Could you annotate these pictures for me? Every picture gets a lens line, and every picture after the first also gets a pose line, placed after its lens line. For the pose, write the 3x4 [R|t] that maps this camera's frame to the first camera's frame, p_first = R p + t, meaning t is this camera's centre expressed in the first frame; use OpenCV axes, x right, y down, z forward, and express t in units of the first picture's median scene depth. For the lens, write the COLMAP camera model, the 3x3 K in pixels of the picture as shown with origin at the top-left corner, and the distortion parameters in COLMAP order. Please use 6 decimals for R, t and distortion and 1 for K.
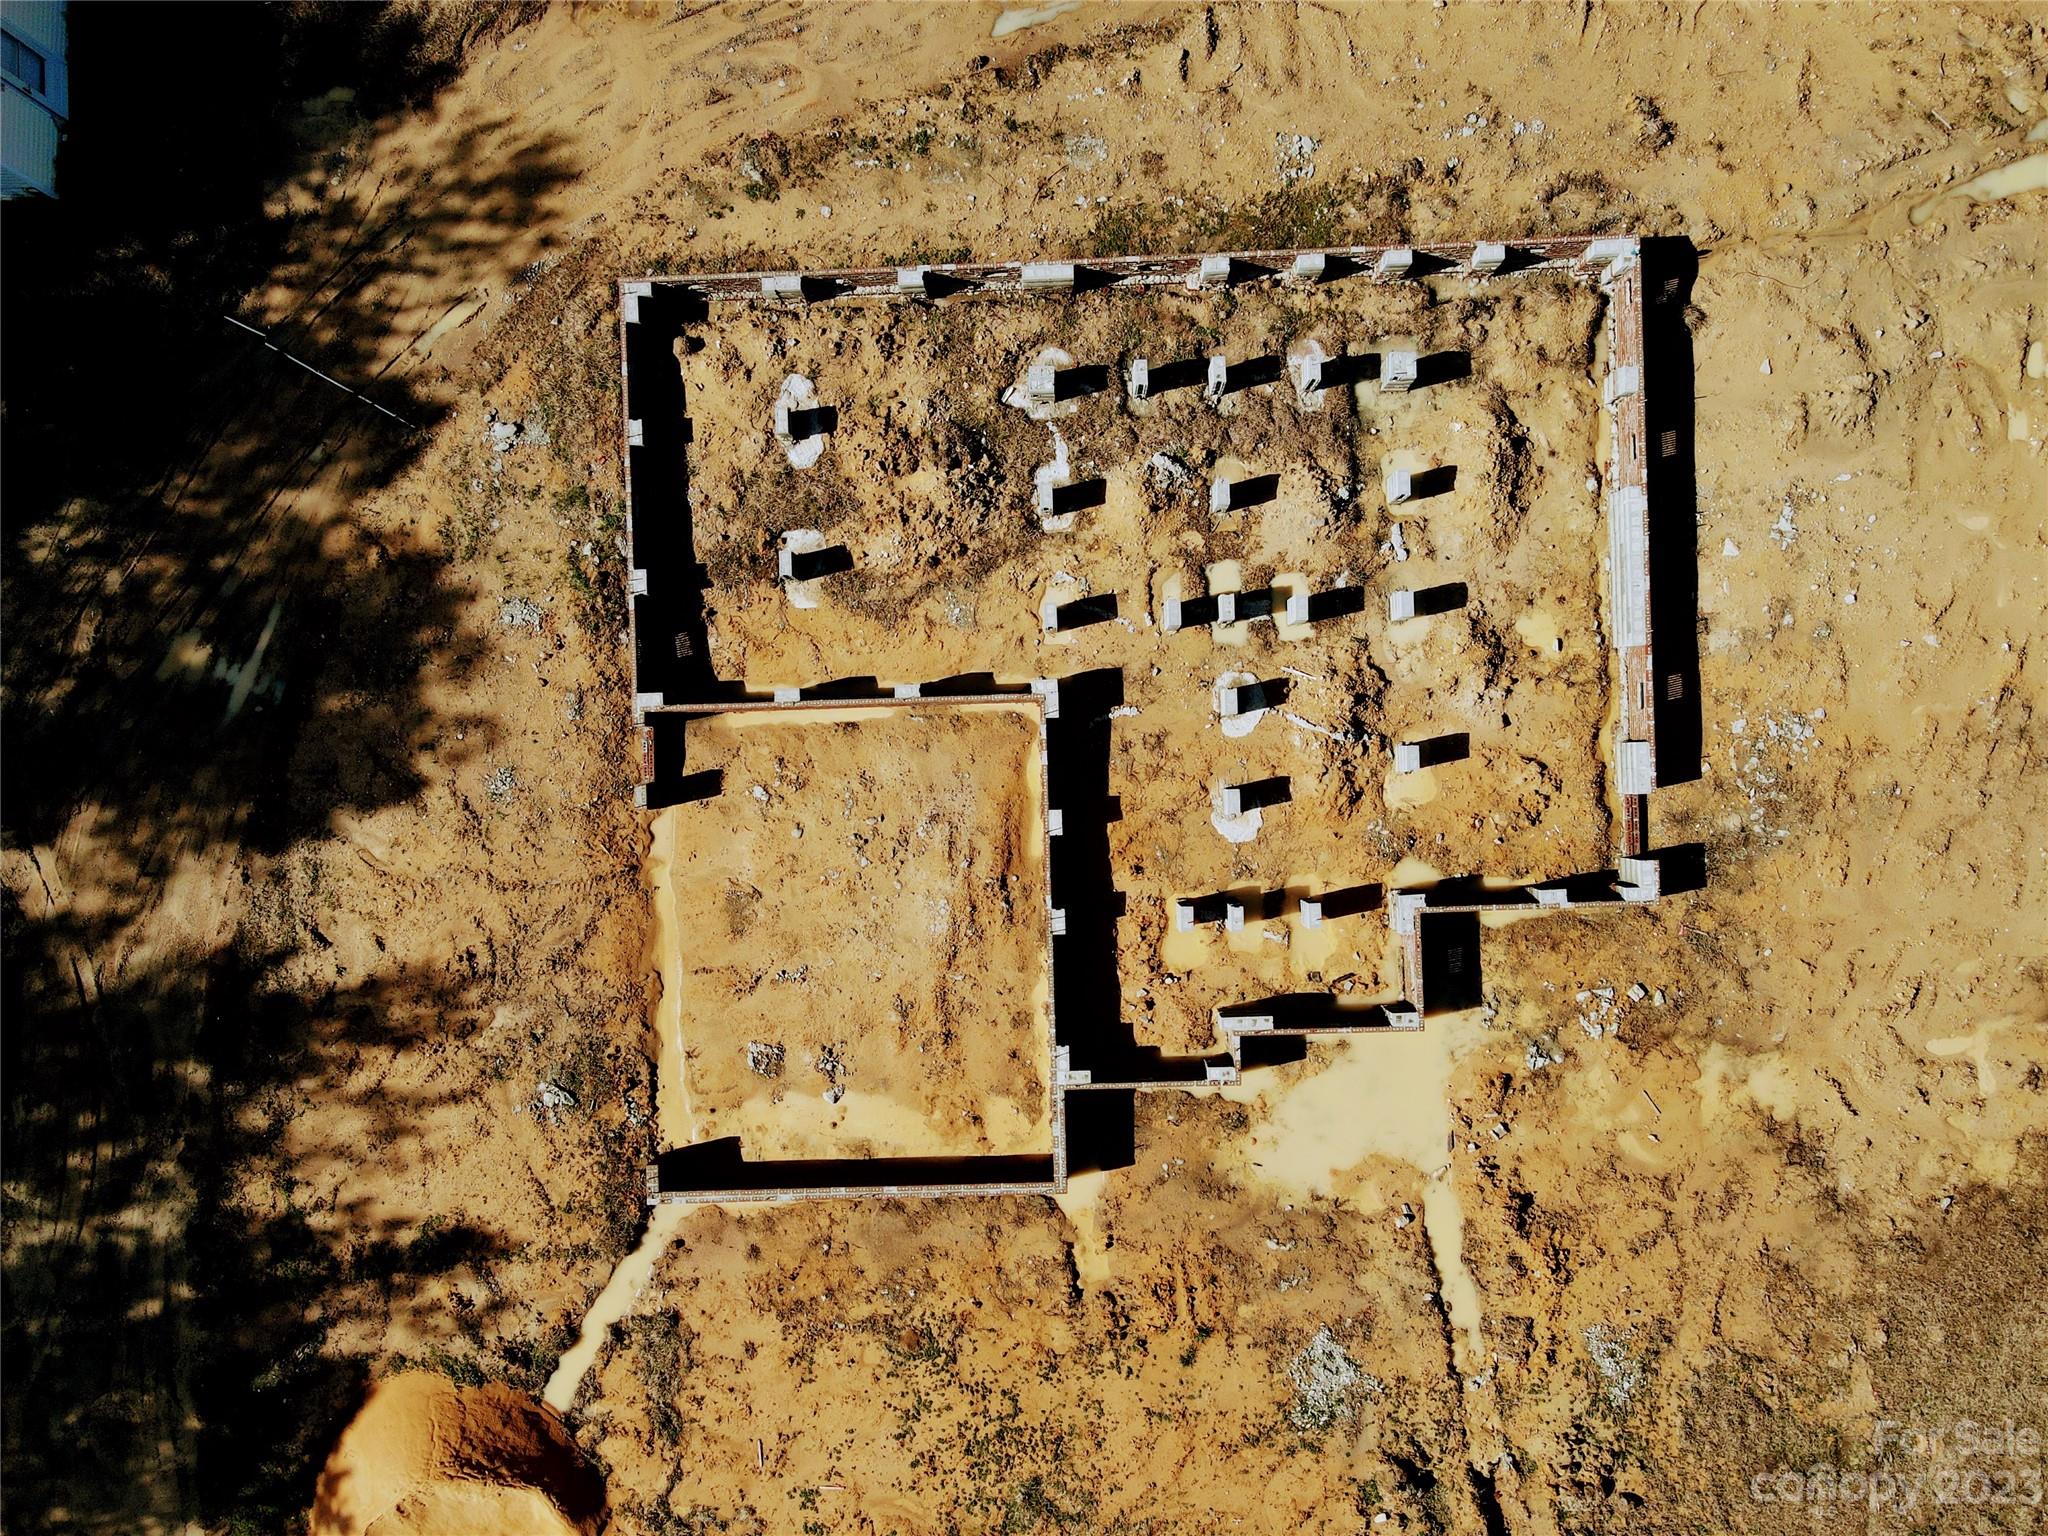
lens RADIAL K [[1501.7, 0, 1040.7], [0, 1501.7, 766.5], [0, 0, 1]] dist [0.005162, 0.029897]
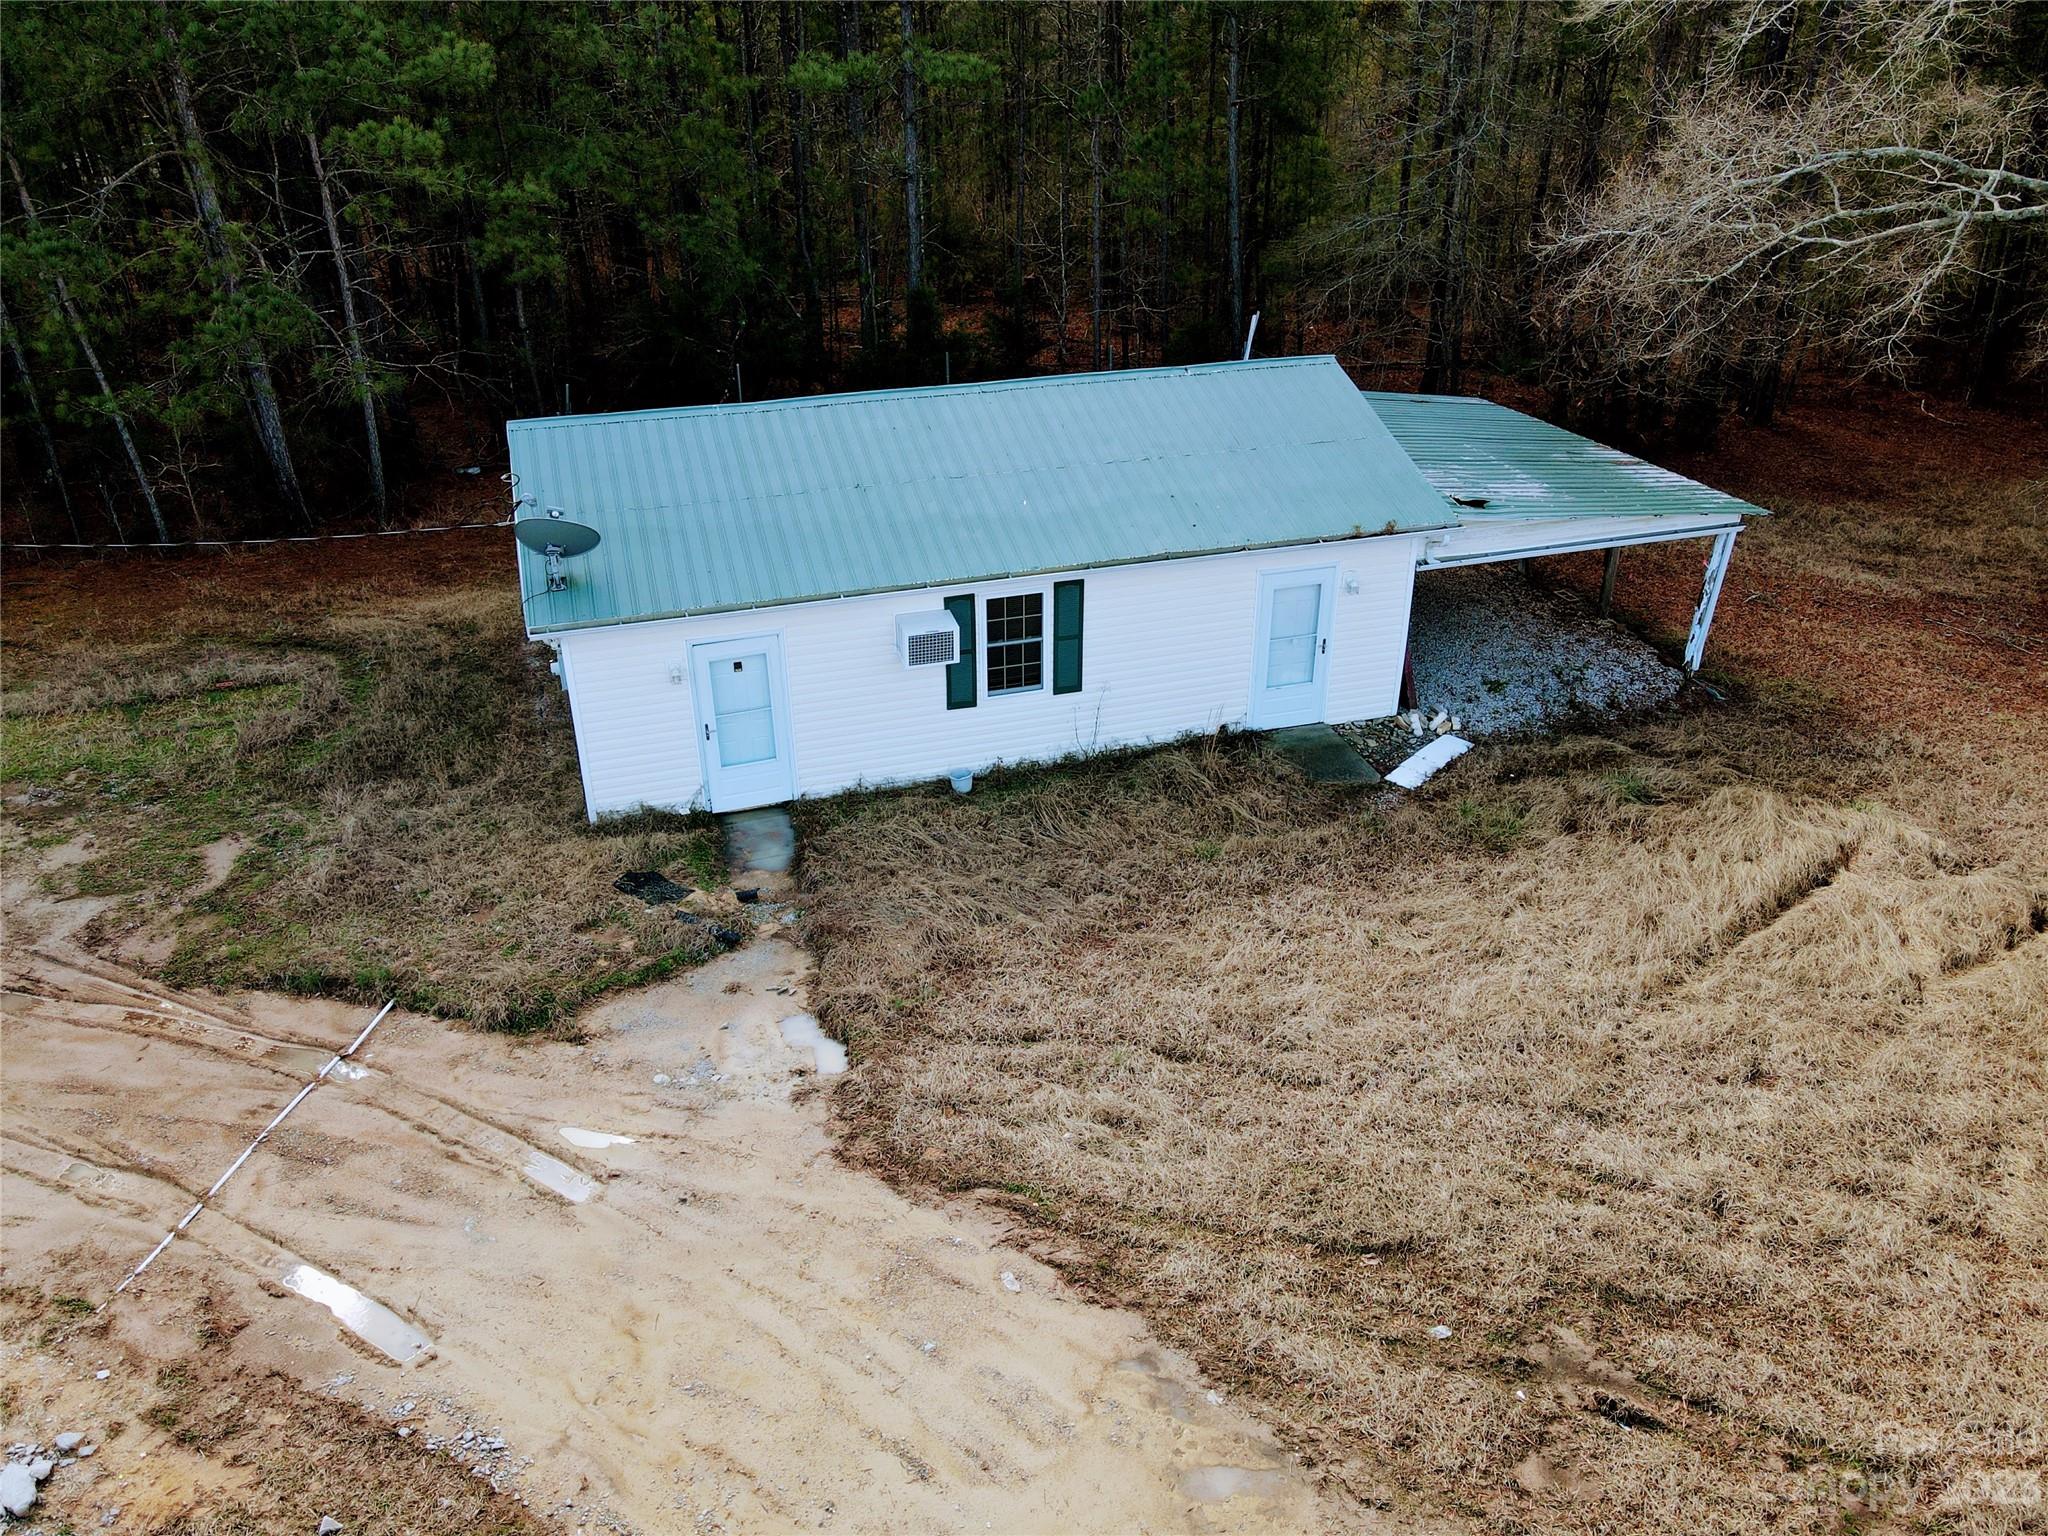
lens RADIAL K [[1501.7, 0, 1009.8], [0, 1501.7, 765.0], [0, 0, 1]] dist [0.005162, 0.029897]
pose [[0.303895, 0.472102, -0.827507, -0.052156], [-0.952696, 0.154476, -0.261739, -0.390250], [0.004263, 0.867904, 0.496714, 0.660002]]
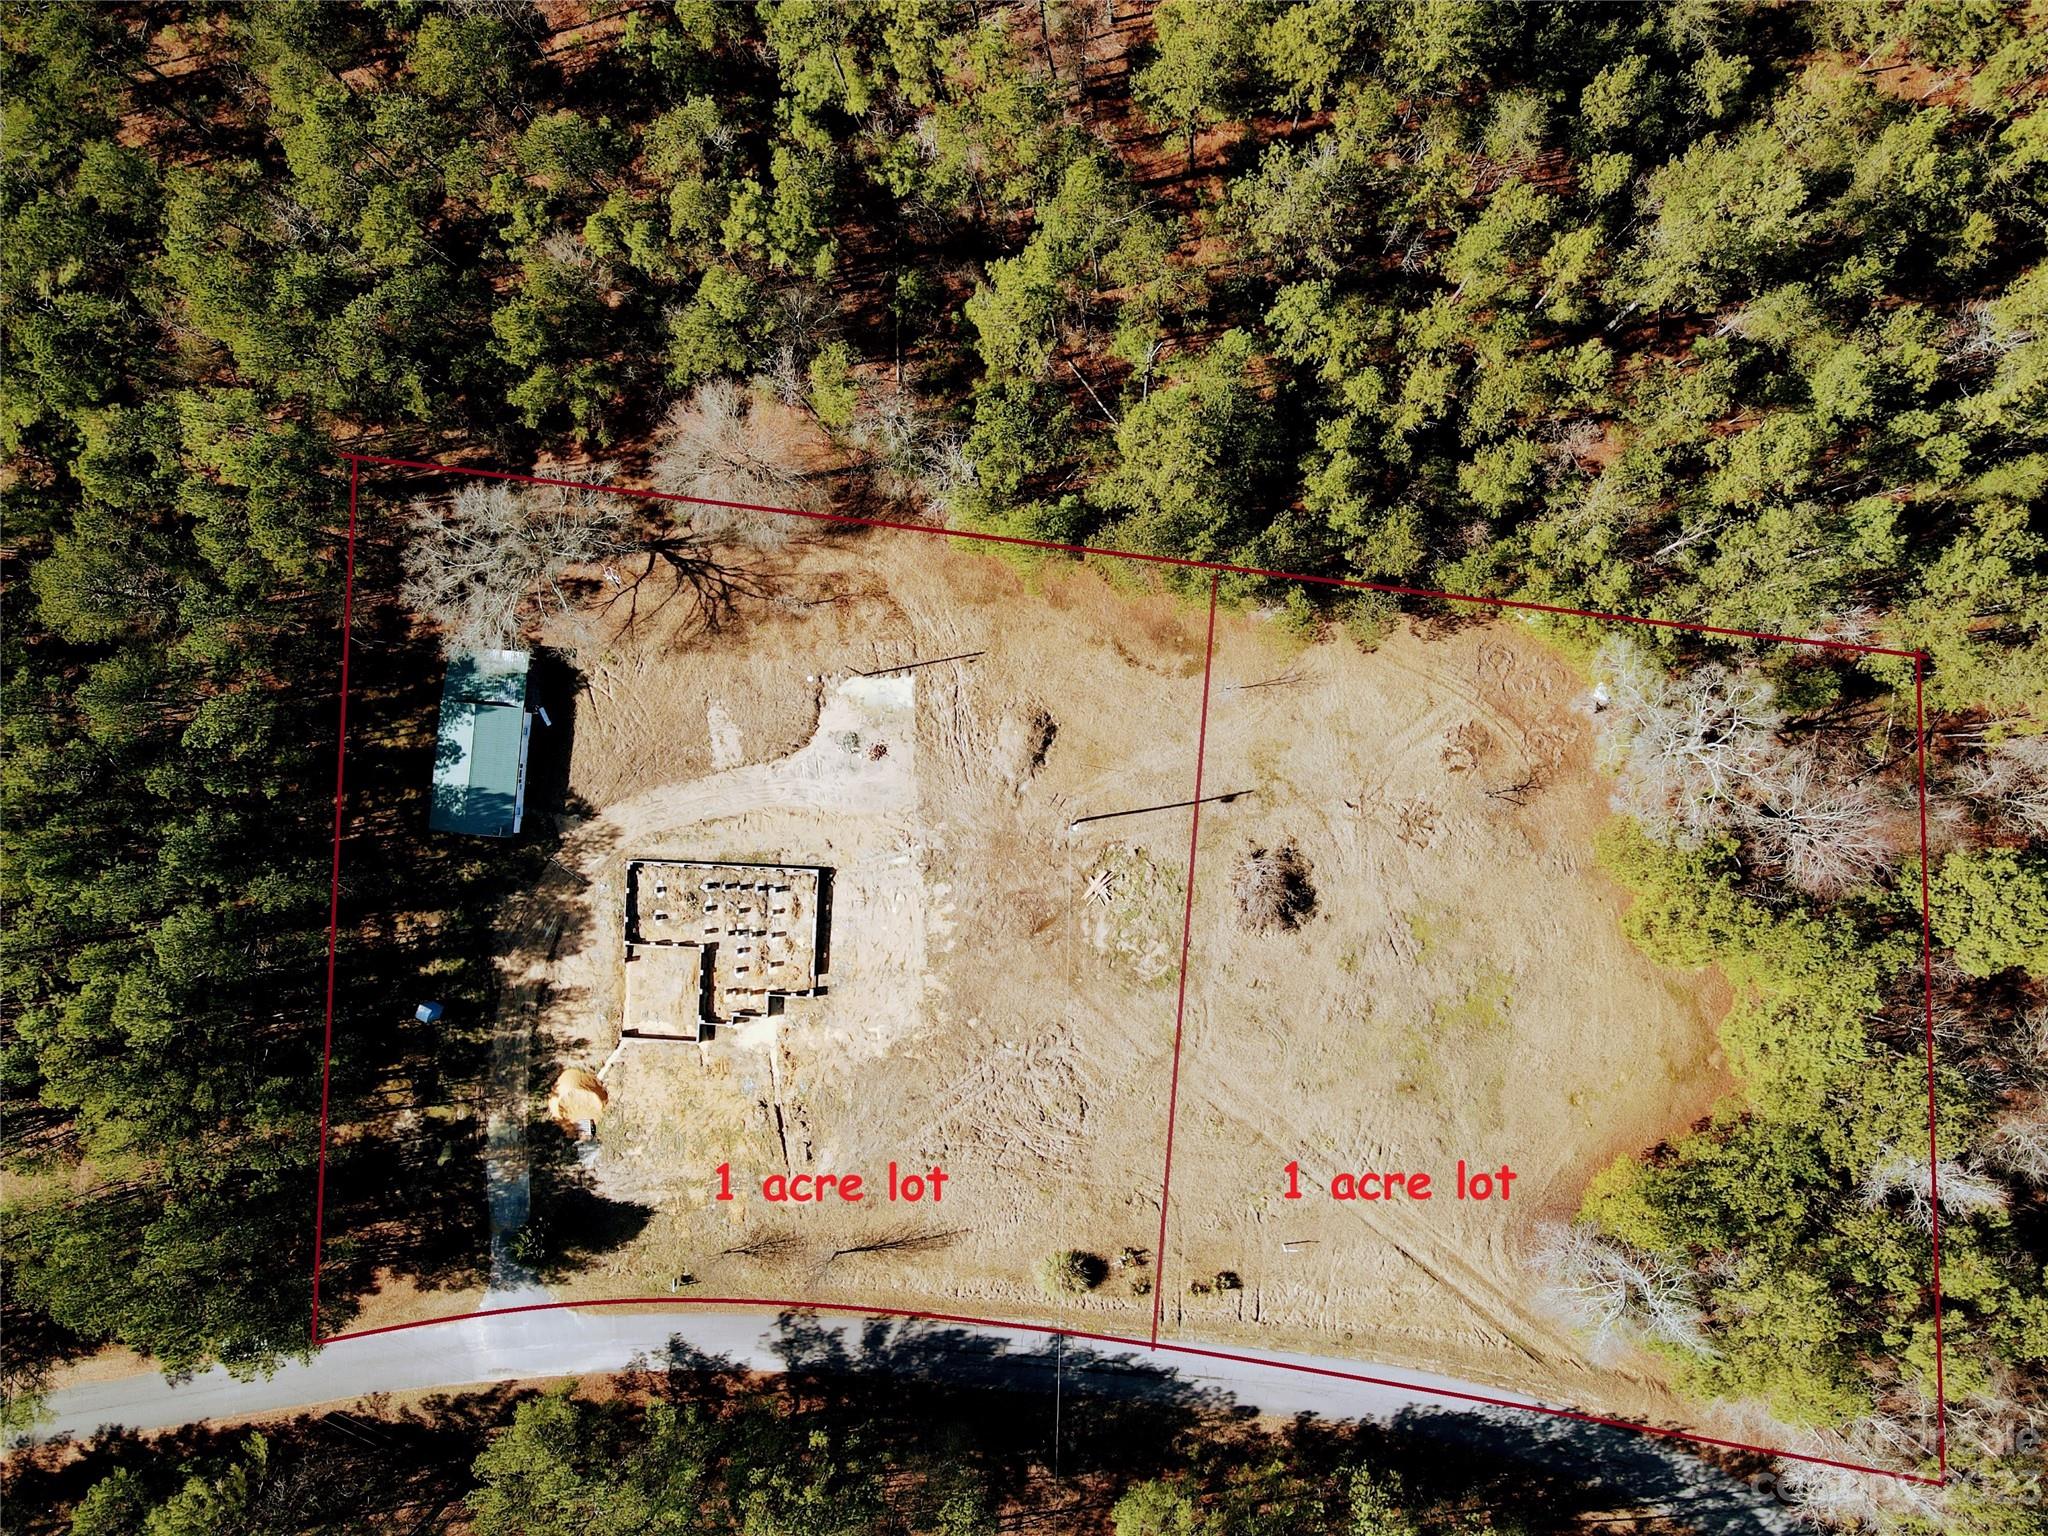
lens RADIAL K [[1501.7, 0, 1034.1], [0, 1501.7, 758.1], [0, 0, 1]] dist [0.005162, 0.029897]
pose [[0.995979, 0.072935, -0.052031, 1.333228], [-0.072662, 0.997331, 0.007137, -0.799408], [0.052412, -0.003327, 0.998620, -4.009296]]
